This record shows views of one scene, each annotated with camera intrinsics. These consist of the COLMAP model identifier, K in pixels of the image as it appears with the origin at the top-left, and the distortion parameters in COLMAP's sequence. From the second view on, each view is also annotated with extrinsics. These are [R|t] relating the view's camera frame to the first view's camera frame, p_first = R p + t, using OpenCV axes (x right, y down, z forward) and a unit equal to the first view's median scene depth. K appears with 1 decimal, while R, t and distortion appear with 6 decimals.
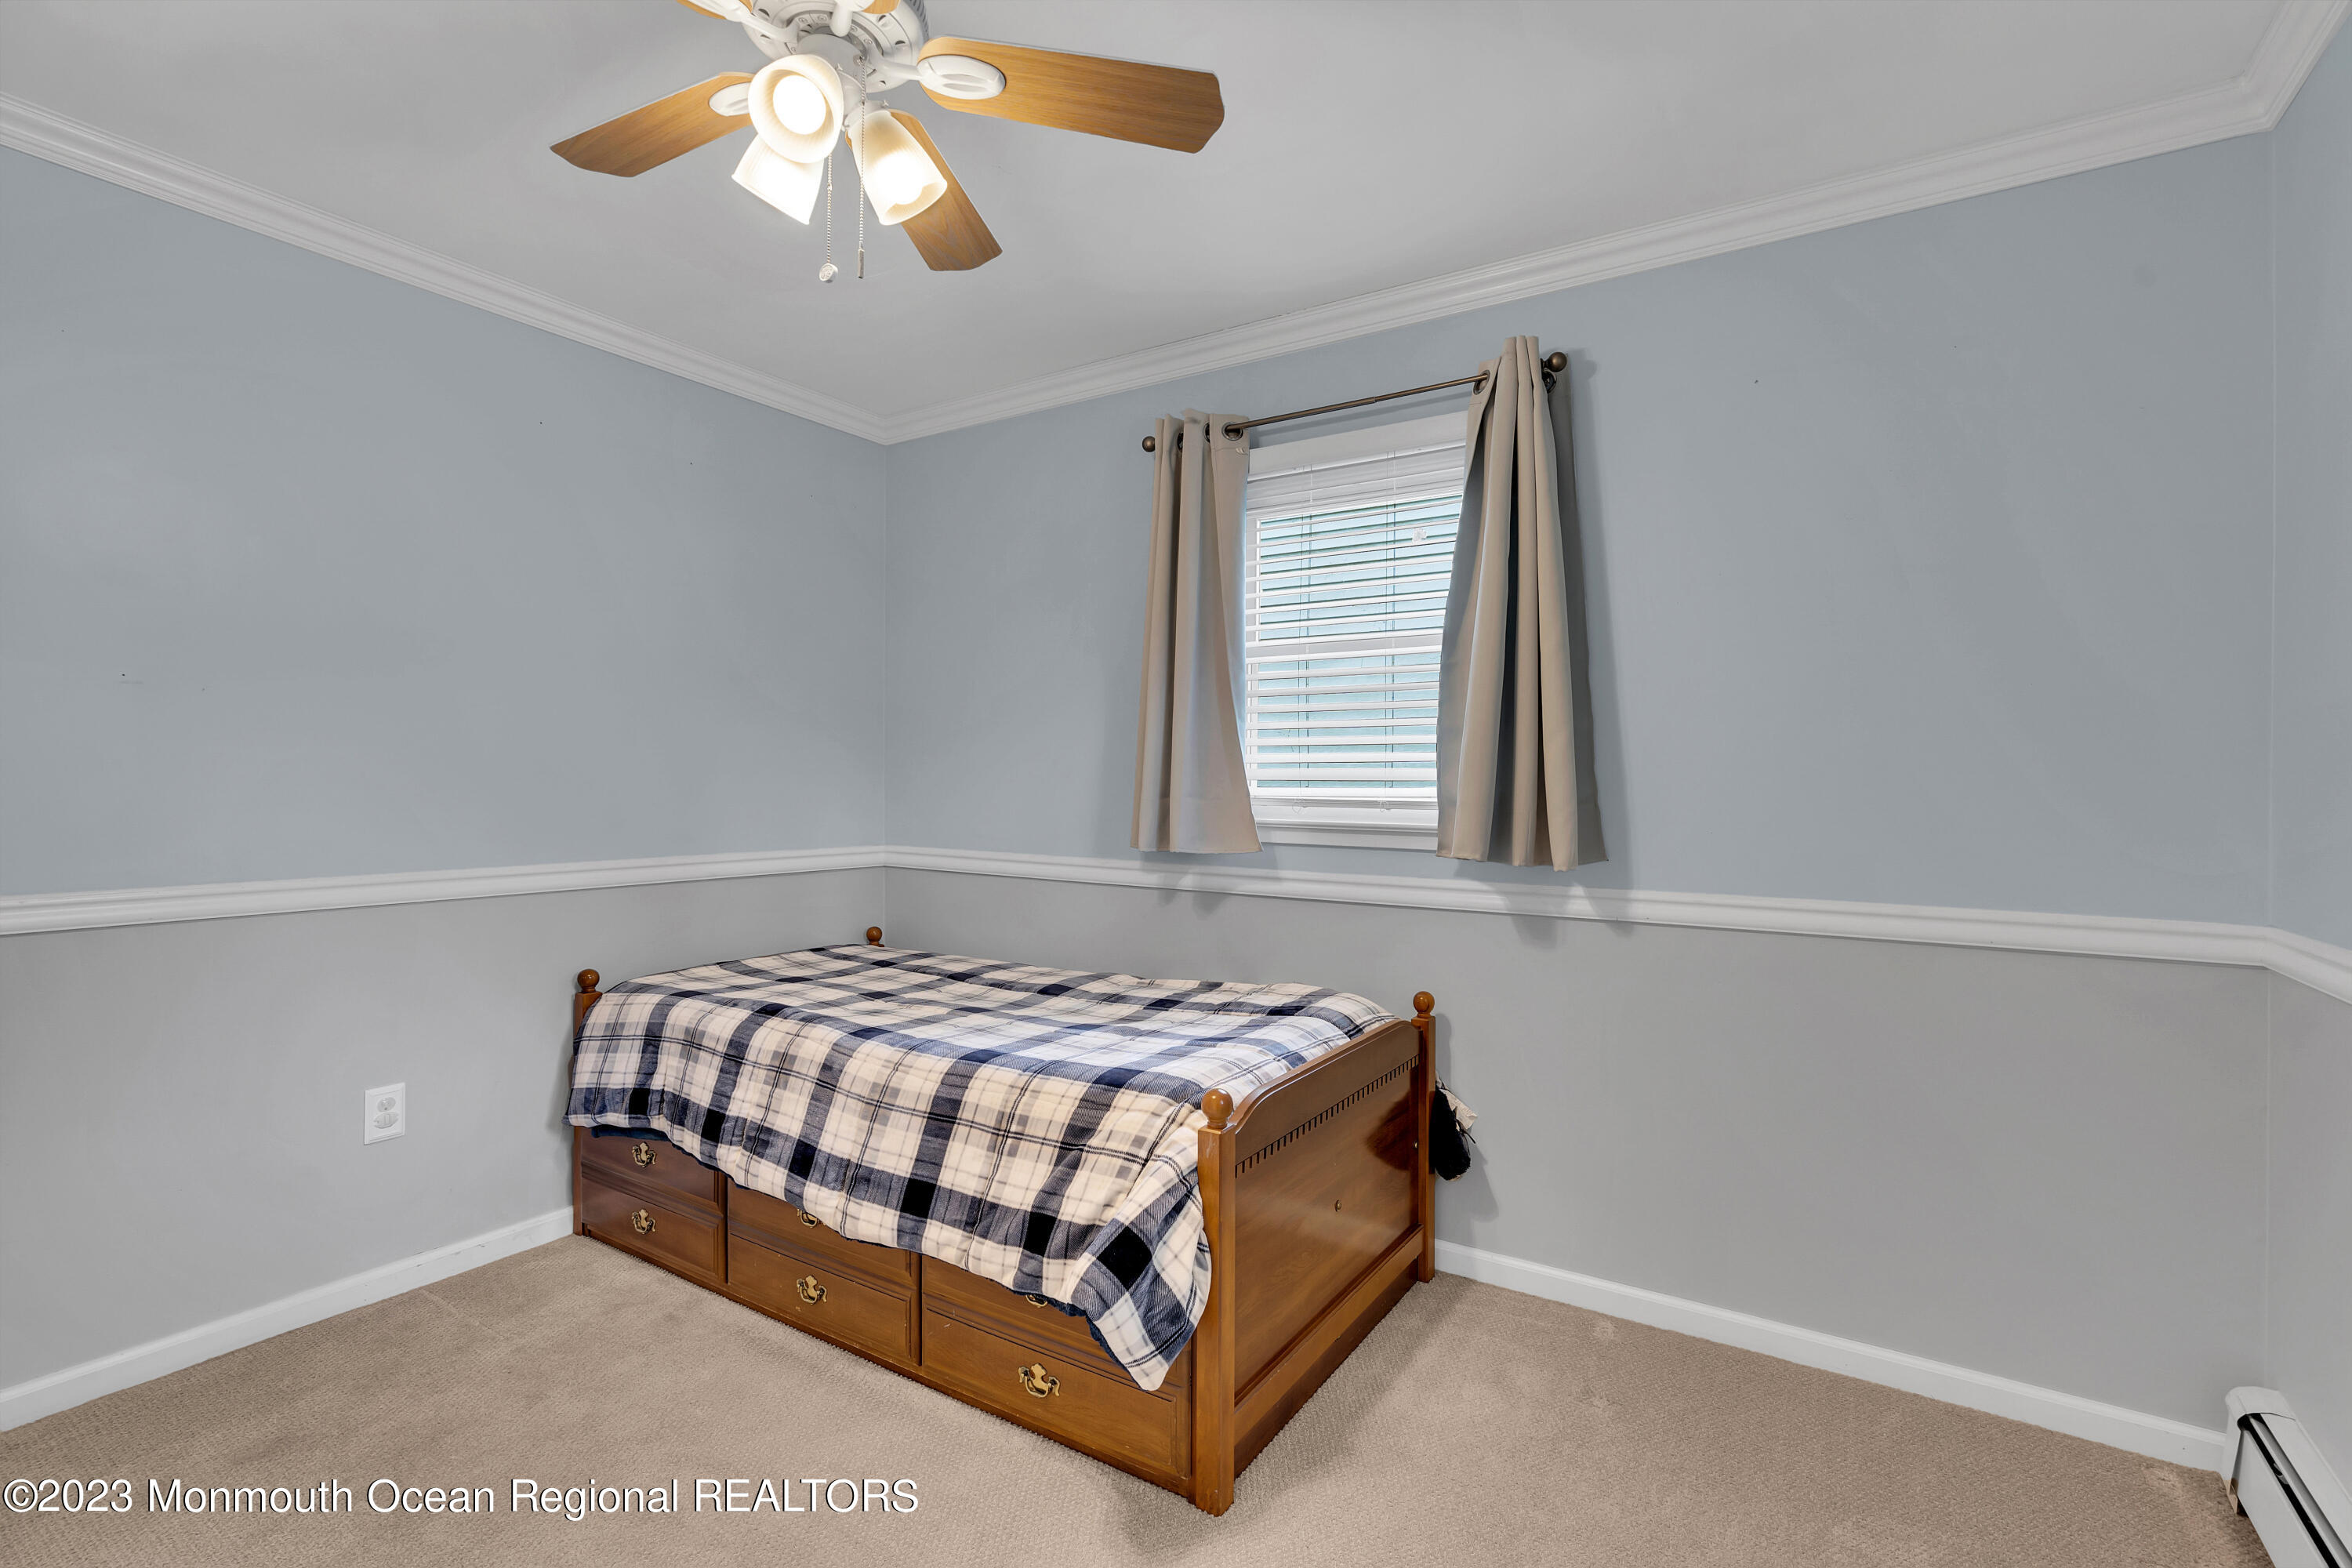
lens RADIAL K [[1060.7, 0, 1180.5], [0, 1060.7, 783.5], [0, 0, 1]] dist [-0.011492, 0.002052]
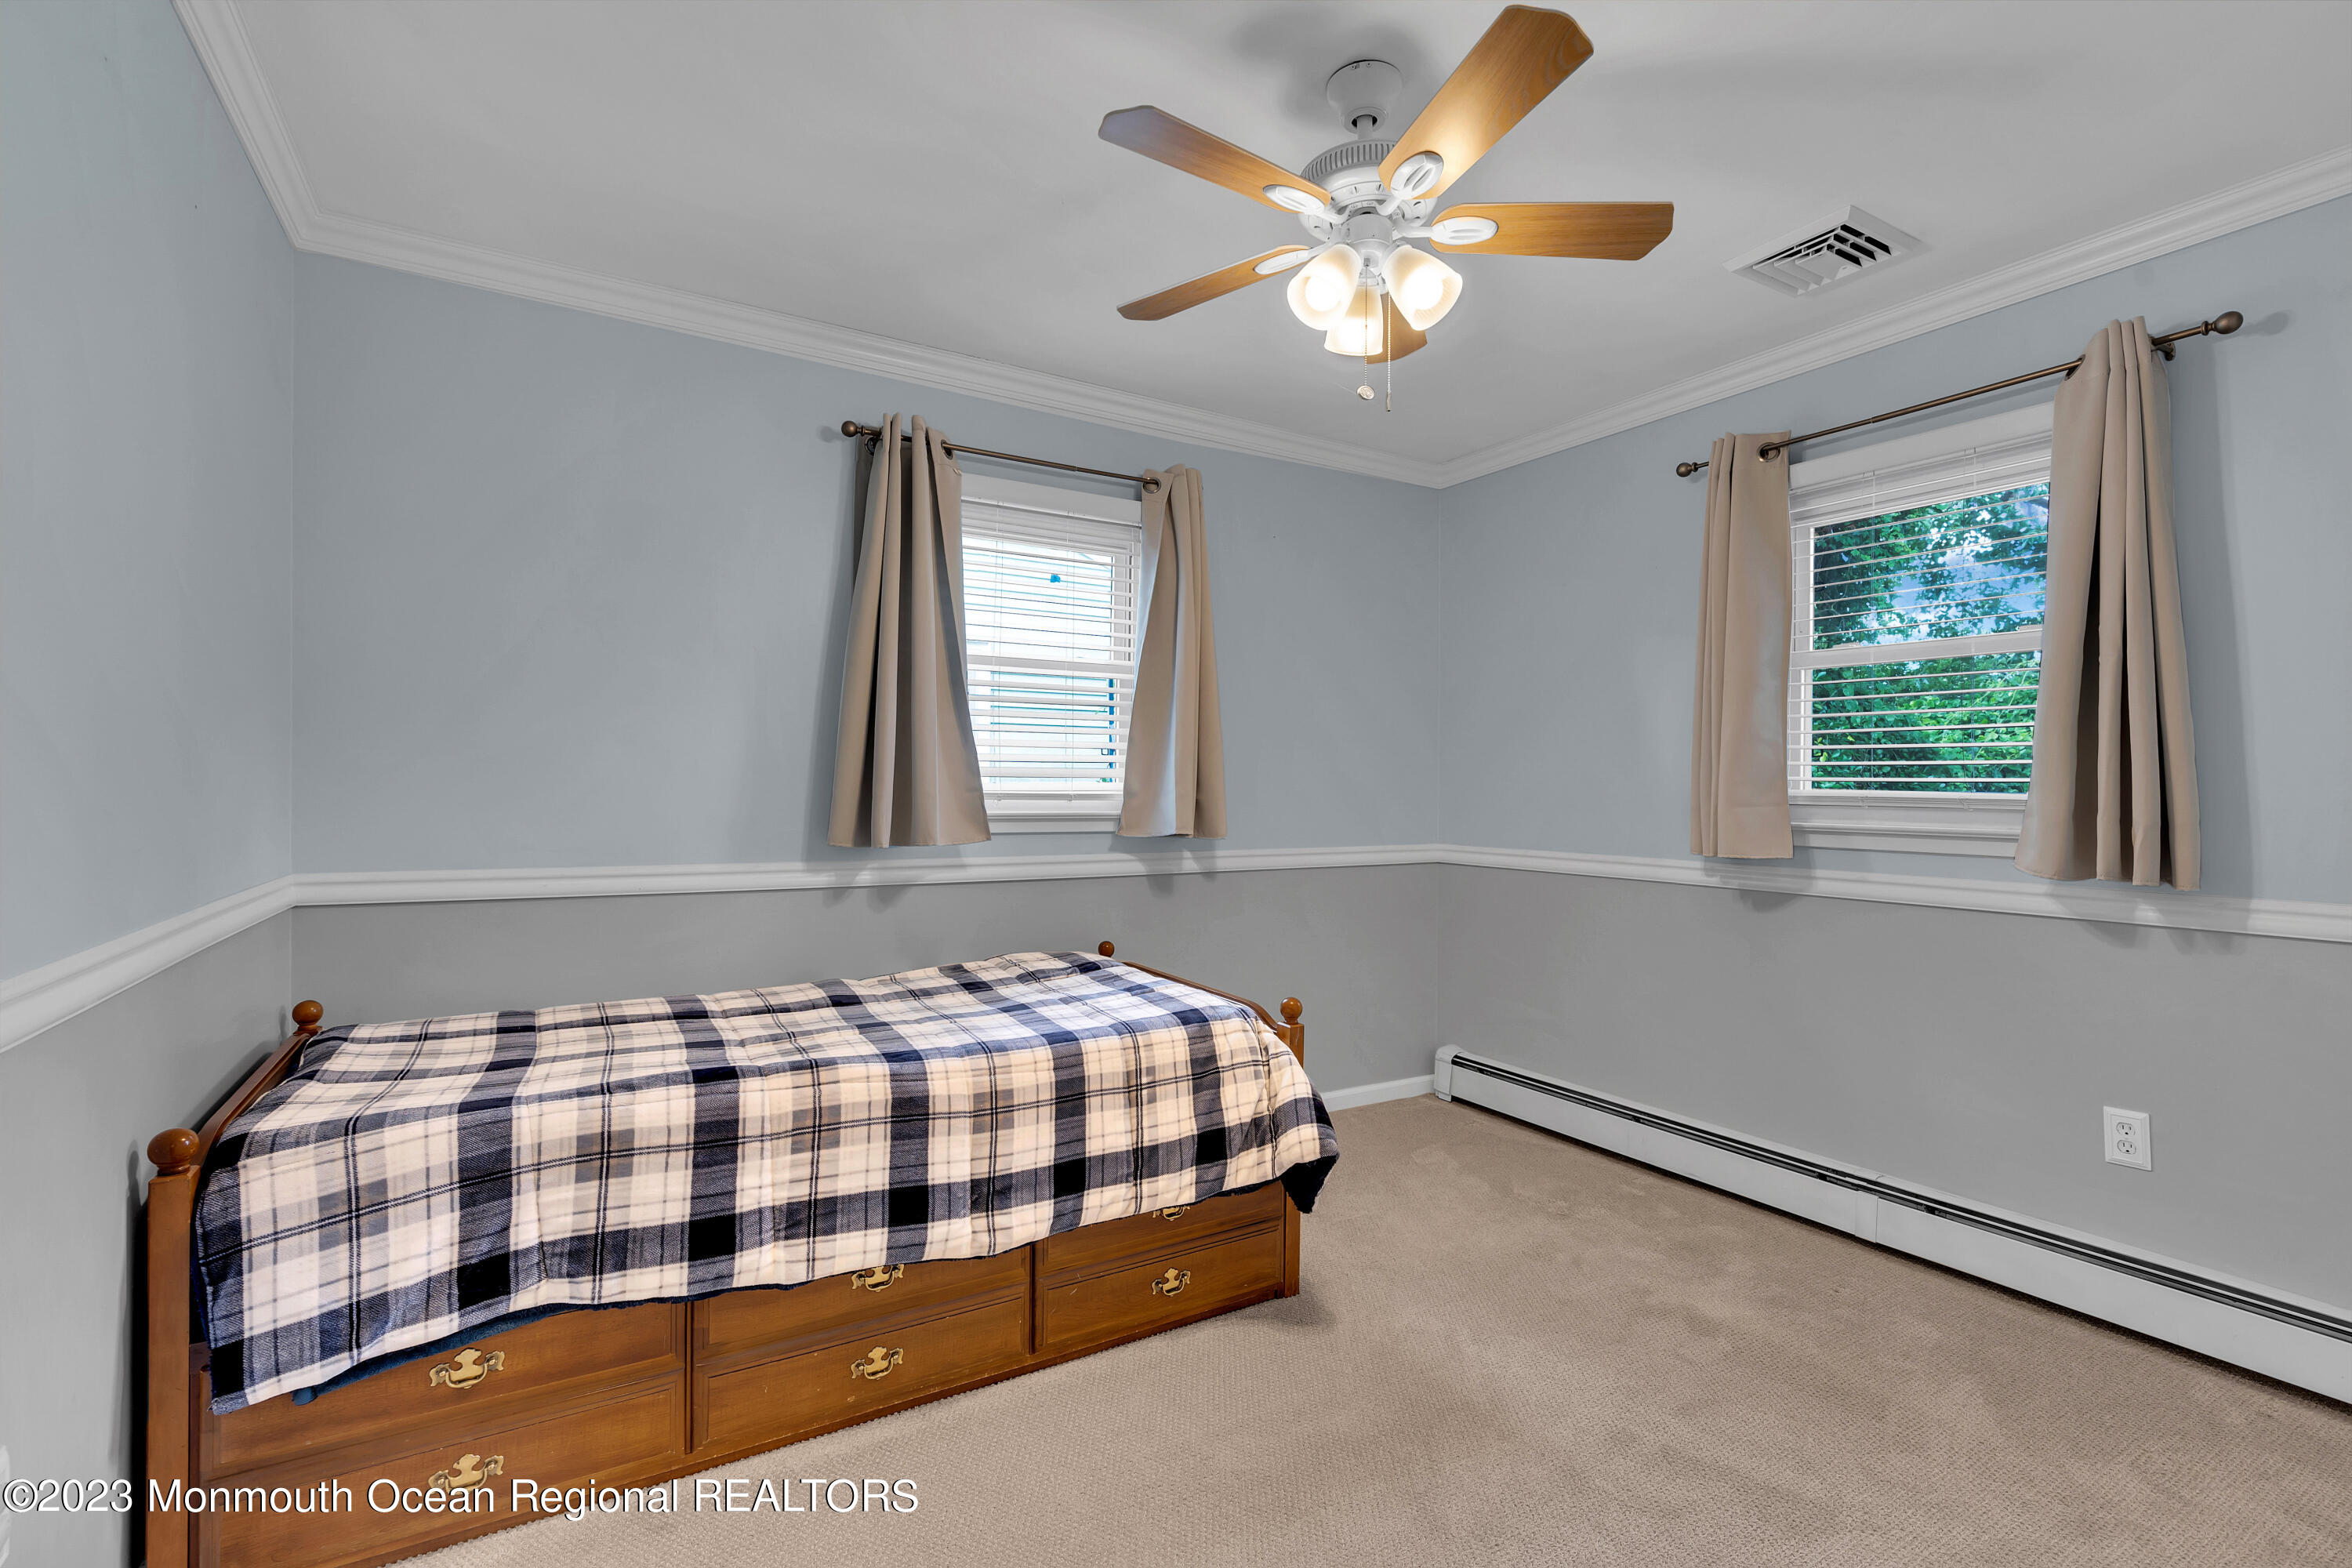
lens RADIAL K [[1060.7, 0, 1178.6], [0, 1060.7, 784.4], [0, 0, 1]] dist [-0.011492, 0.002052]
pose [[0.444518, -0.001641, 0.895768, -0.946264], [-0.003402, 0.999988, 0.003520, 0.000225], [-0.895763, -0.004612, 0.444507, 0.369327]]
